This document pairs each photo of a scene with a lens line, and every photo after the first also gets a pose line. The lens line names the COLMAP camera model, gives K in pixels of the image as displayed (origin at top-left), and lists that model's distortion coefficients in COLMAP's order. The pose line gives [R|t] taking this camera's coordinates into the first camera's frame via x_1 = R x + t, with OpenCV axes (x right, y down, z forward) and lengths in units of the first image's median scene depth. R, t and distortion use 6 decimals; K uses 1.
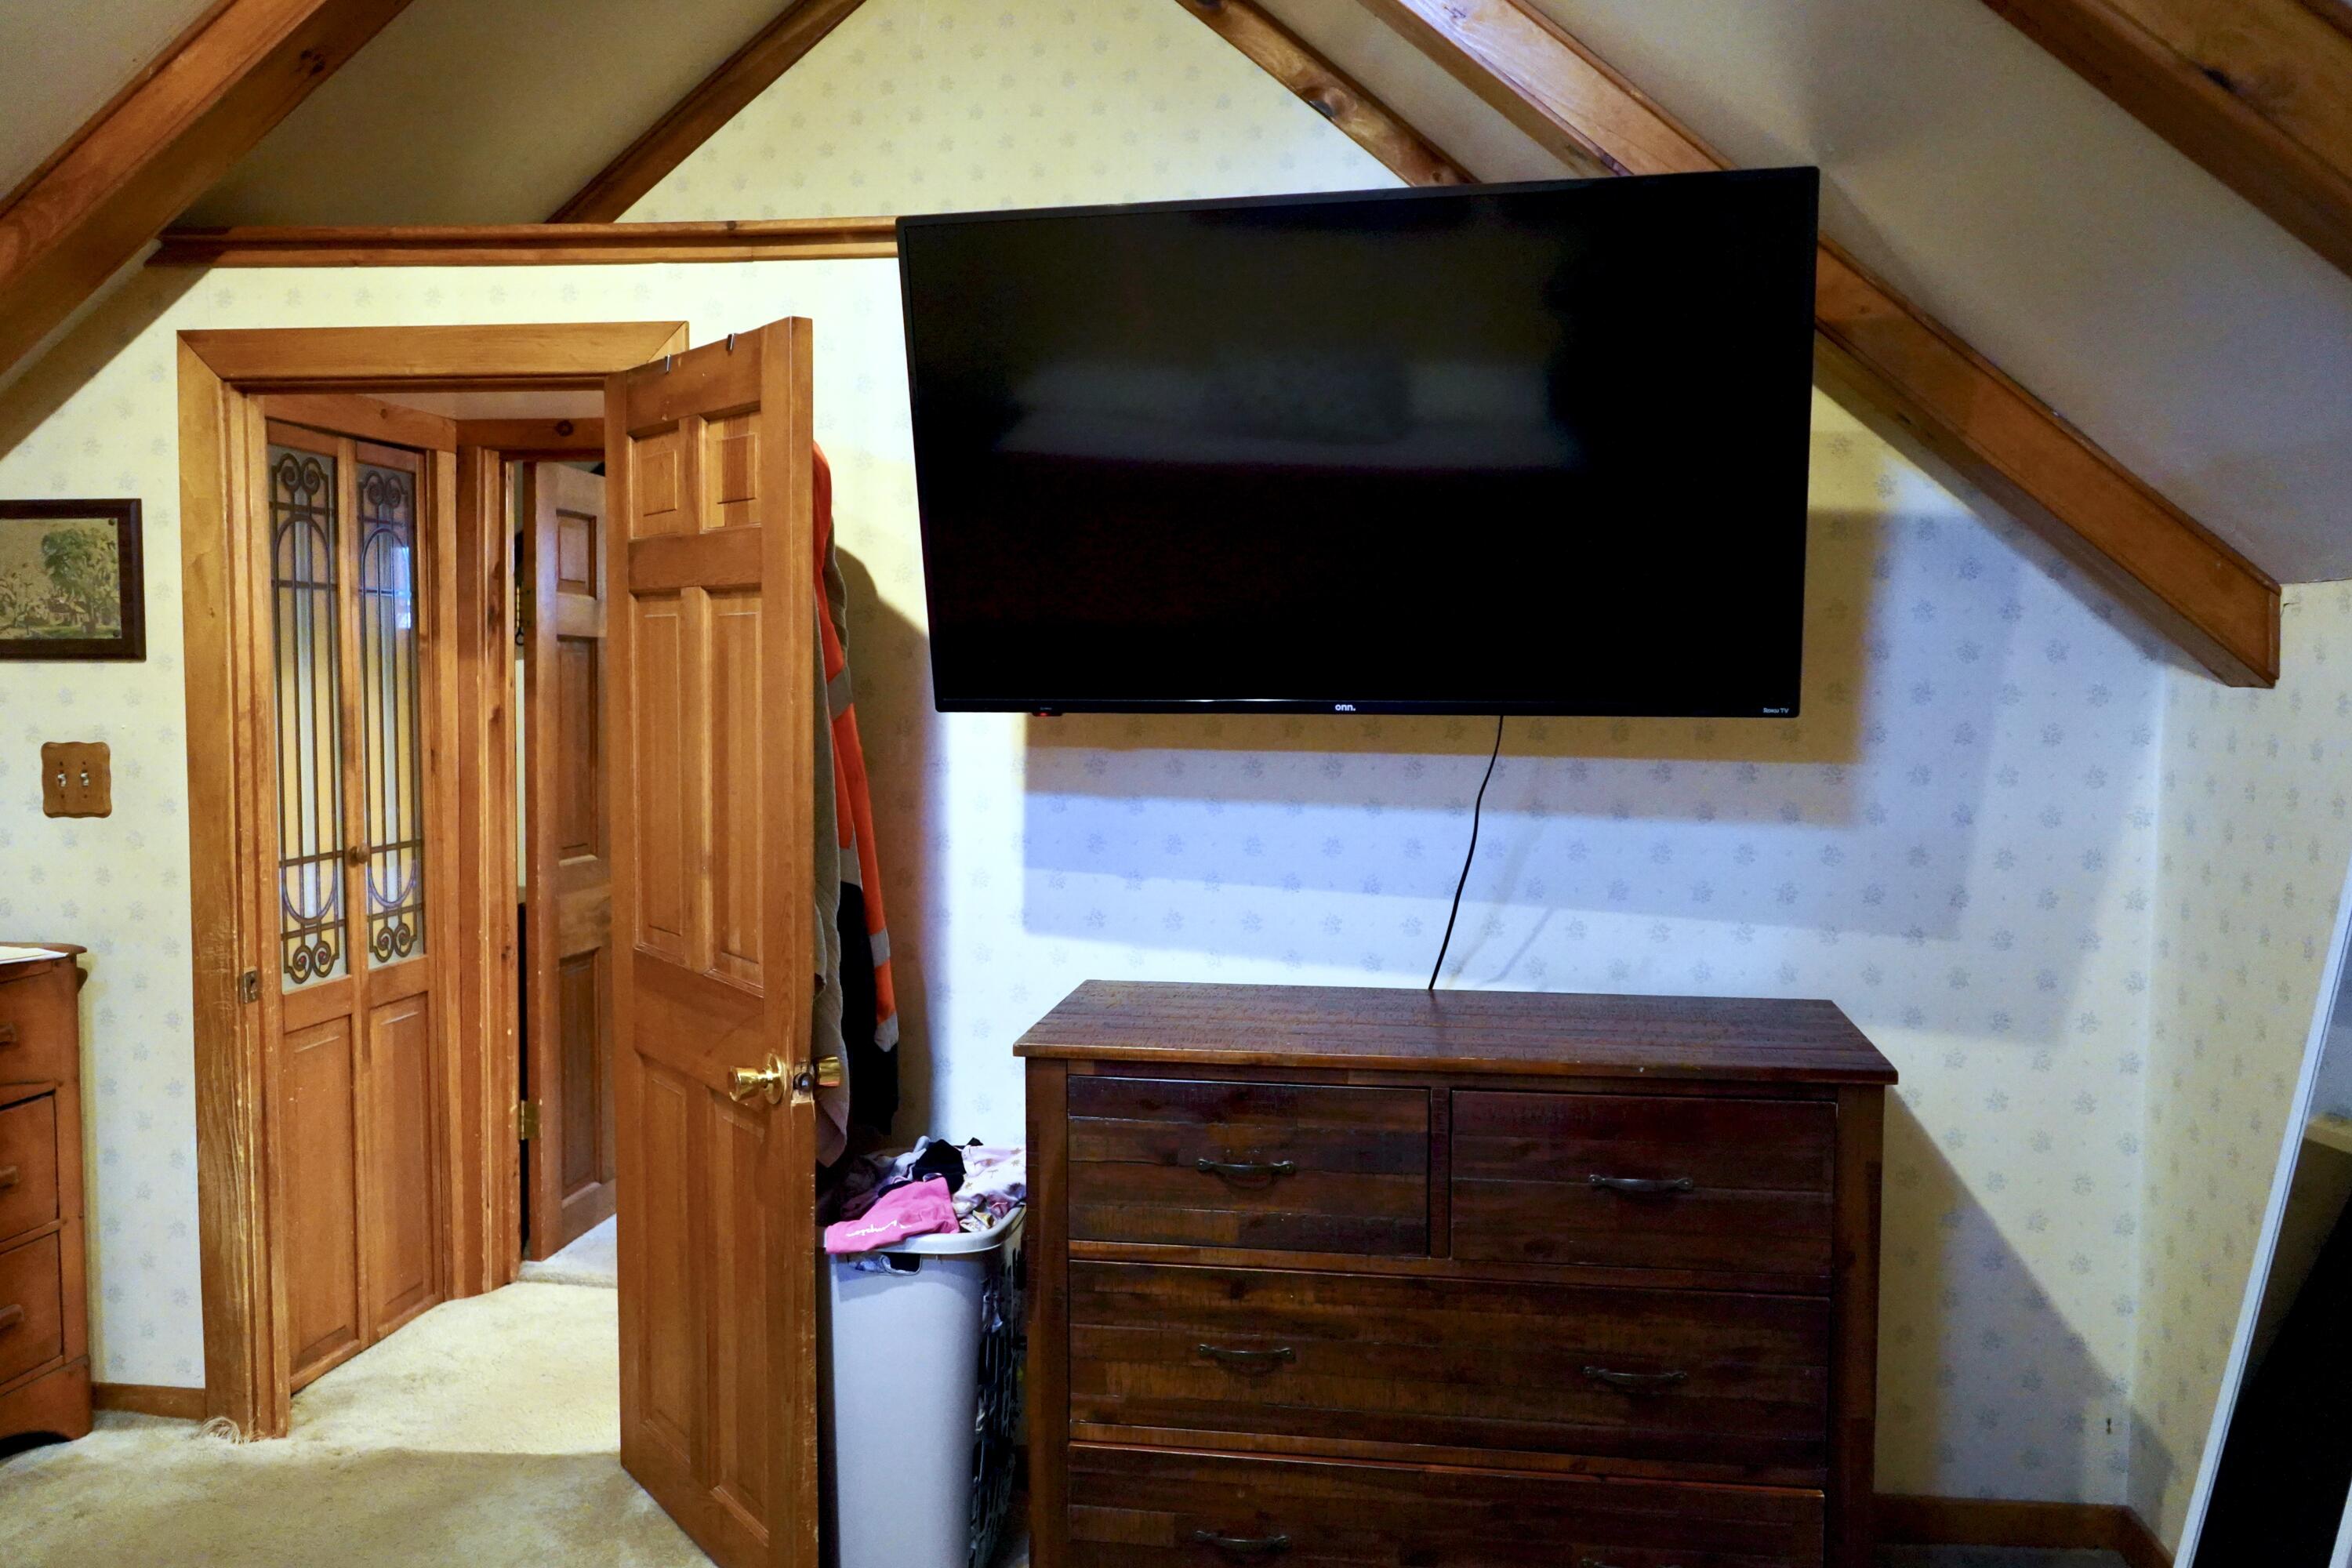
lens RADIAL K [[1921.7, 0, 1176.0], [0, 1921.7, 784.0], [0, 0, 1]] dist [-0.003208, -0.000459]
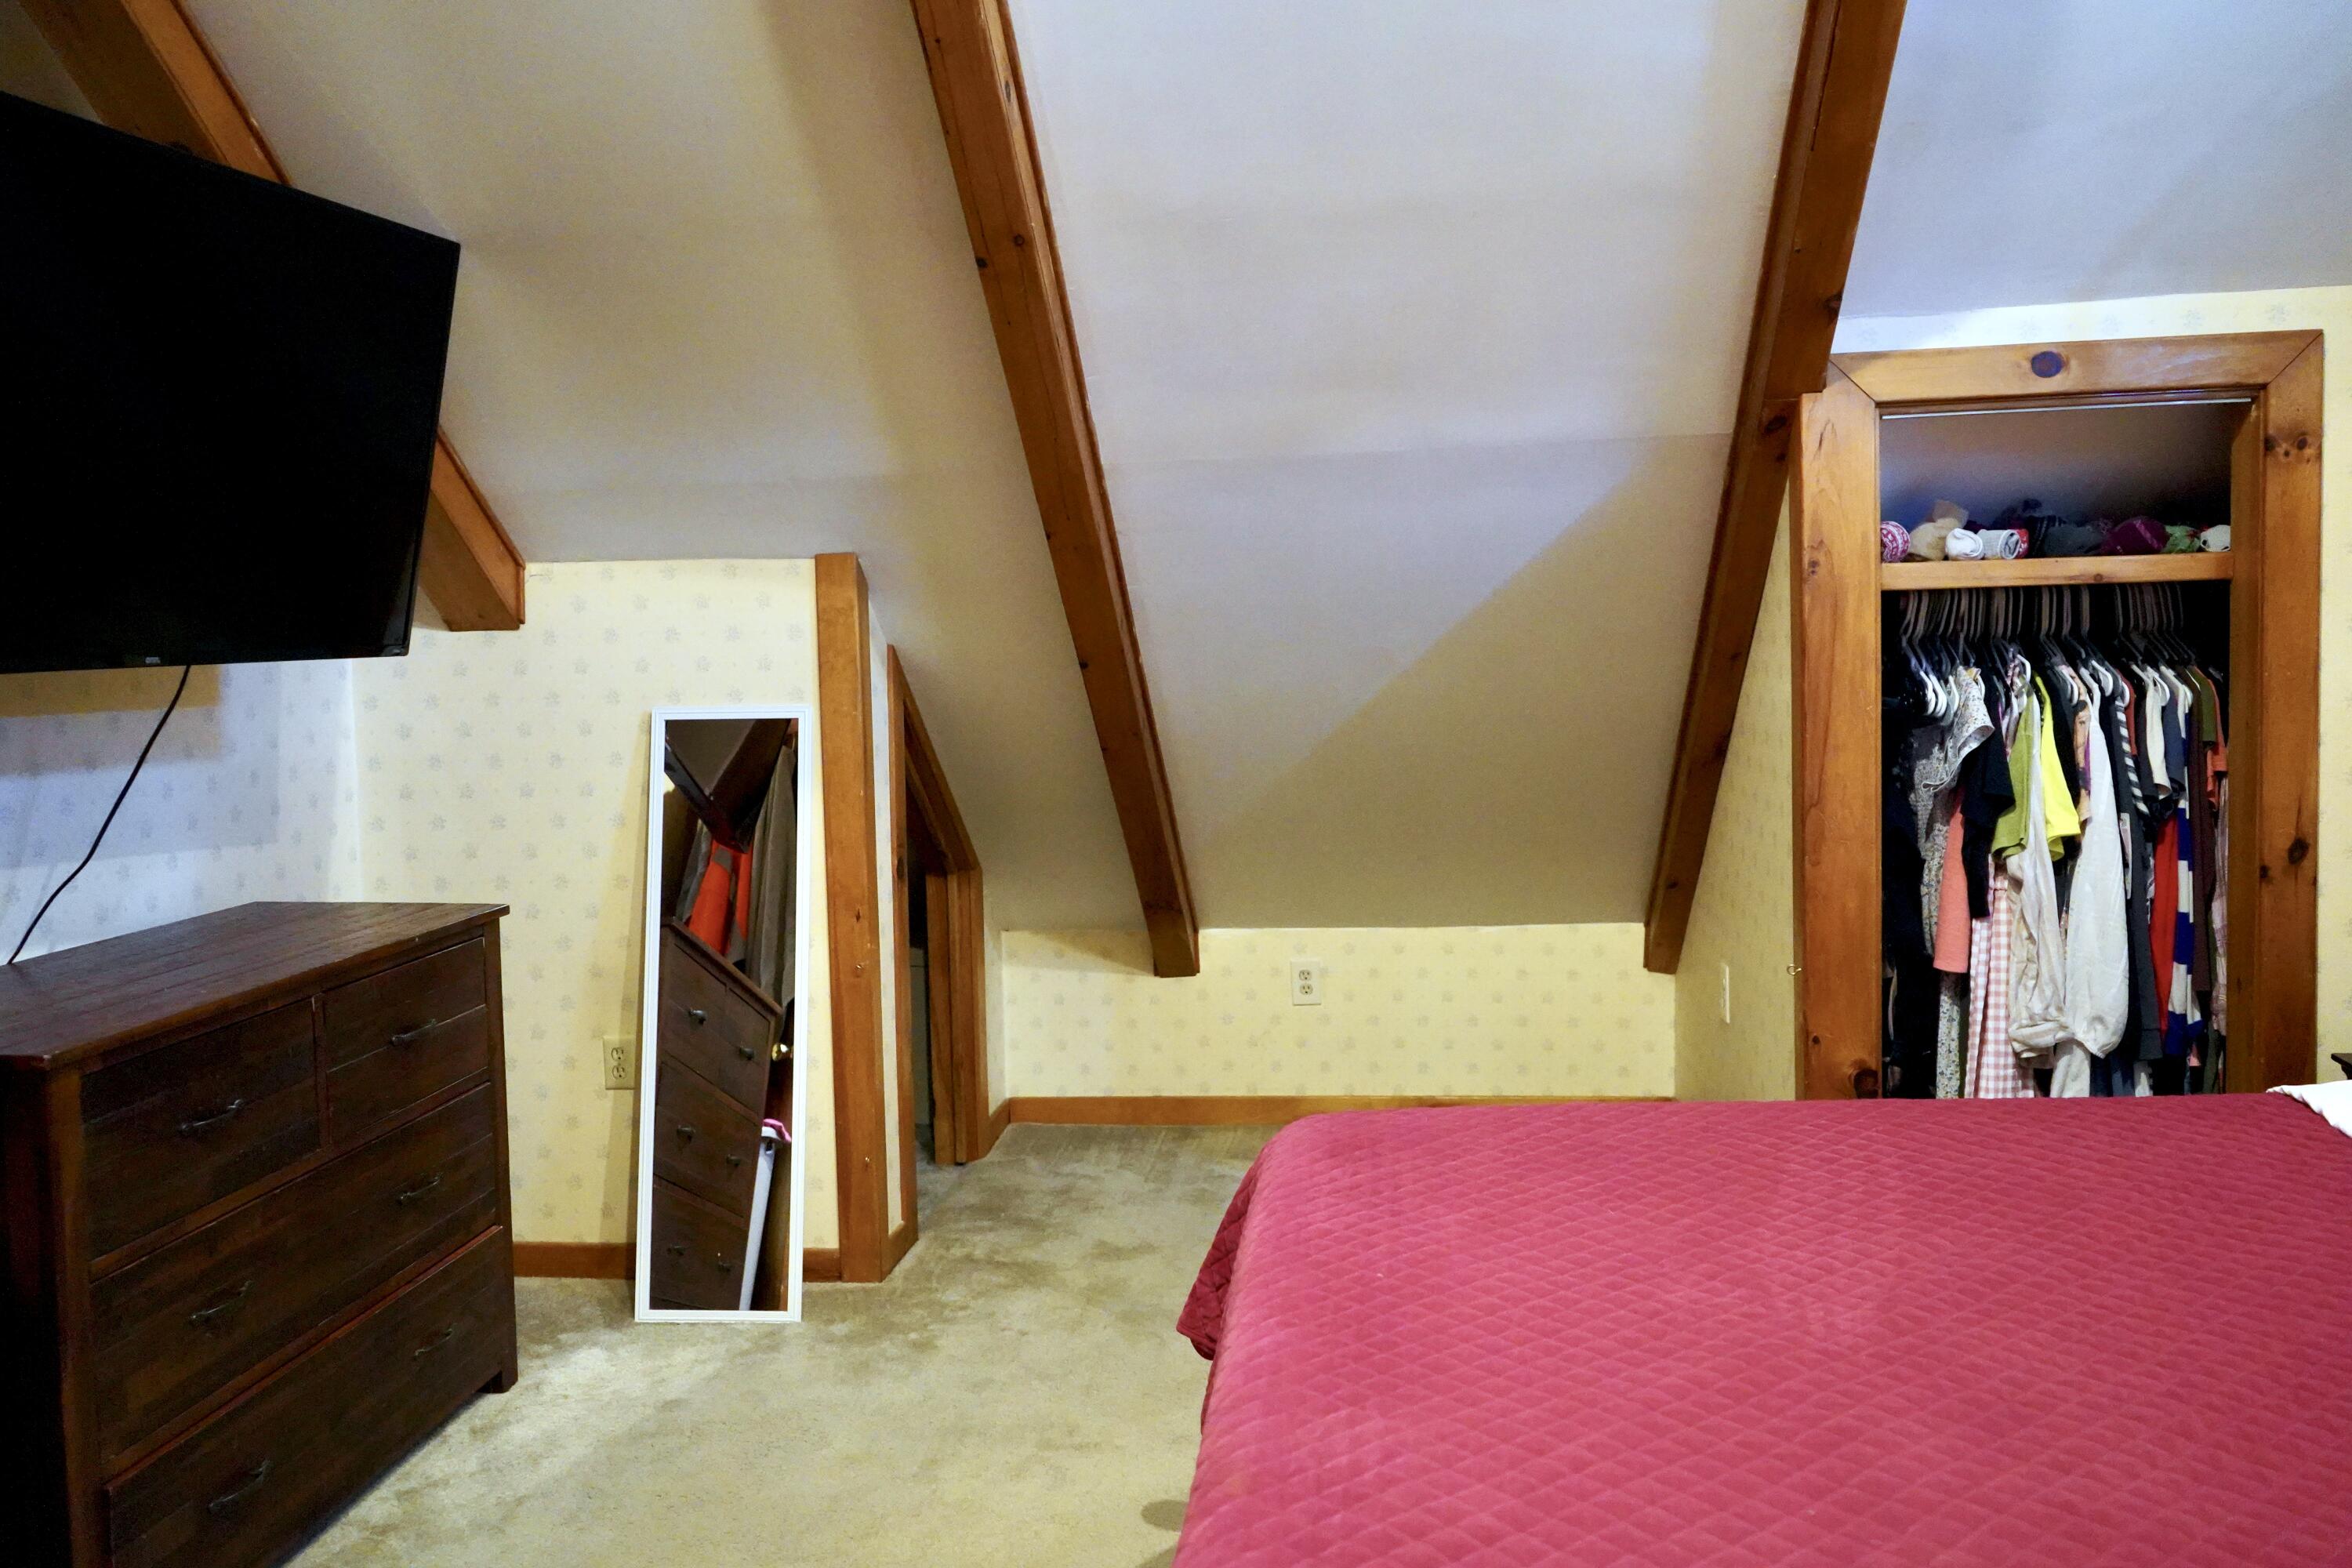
lens RADIAL K [[1817.1, 0, 1176.0], [0, 1817.1, 784.0], [0, 0, 1]] dist [0.001873, 0.002152]
pose [[0.001194, -0.096096, 0.995371, -0.871119], [0.090424, 0.991305, 0.095595, -0.018155], [-0.995903, 0.089891, 0.009873, 0.466124]]
